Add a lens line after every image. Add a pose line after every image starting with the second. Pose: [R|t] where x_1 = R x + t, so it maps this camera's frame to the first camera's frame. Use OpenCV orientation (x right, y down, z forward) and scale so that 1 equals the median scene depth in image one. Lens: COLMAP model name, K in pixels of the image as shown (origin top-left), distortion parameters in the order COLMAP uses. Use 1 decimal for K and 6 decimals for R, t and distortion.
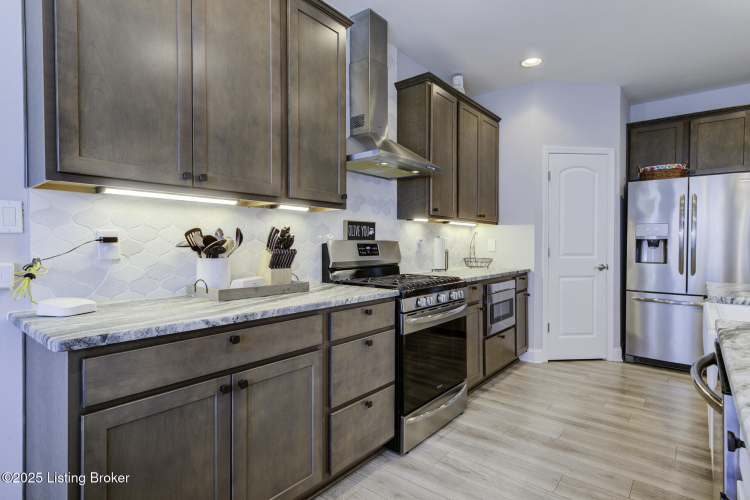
lens RADIAL K [[385.0, 0, 375.6], [0, 385.0, 247.9], [0, 0, 1]] dist [0.003762, 0.000649]
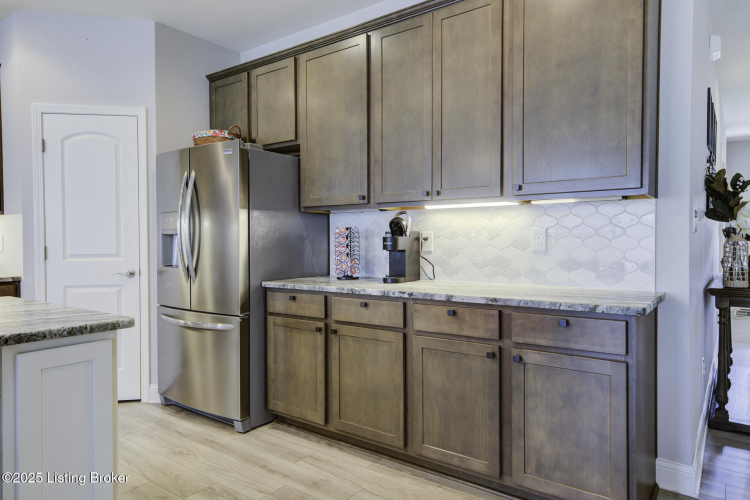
lens RADIAL K [[490.5, 0, 377.5], [0, 490.5, 247.7], [0, 0, 1]] dist [0.011670, 0.003509]
pose [[0.998237, -0.006461, 0.058996, 1.047961], [0.006199, 0.999970, 0.004622, 0.001944], [-0.059024, -0.004249, 0.998247, 0.056923]]
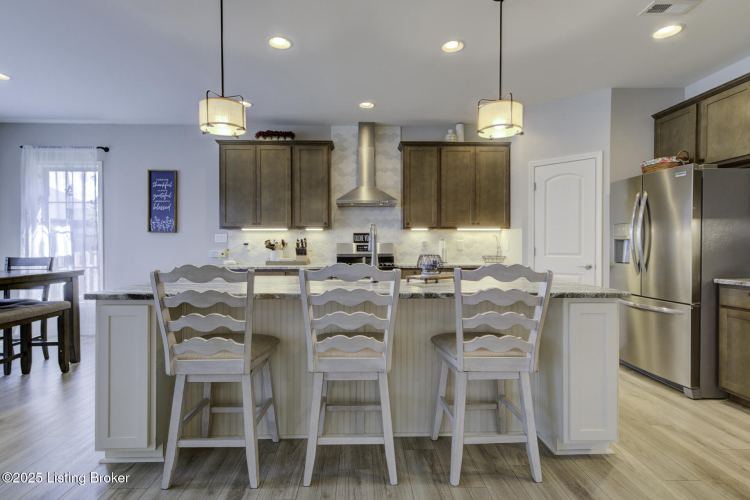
lens RADIAL K [[374.2, 0, 374.1], [0, 374.2, 249.8], [0, 0, 1]] dist [0.021970, -0.001758]
pose [[0.667102, 0.006545, -0.744938, 1.015457], [-0.004101, 0.999979, 0.005113, 0.002691], [0.744955, -0.000355, 0.667114, -0.131904]]
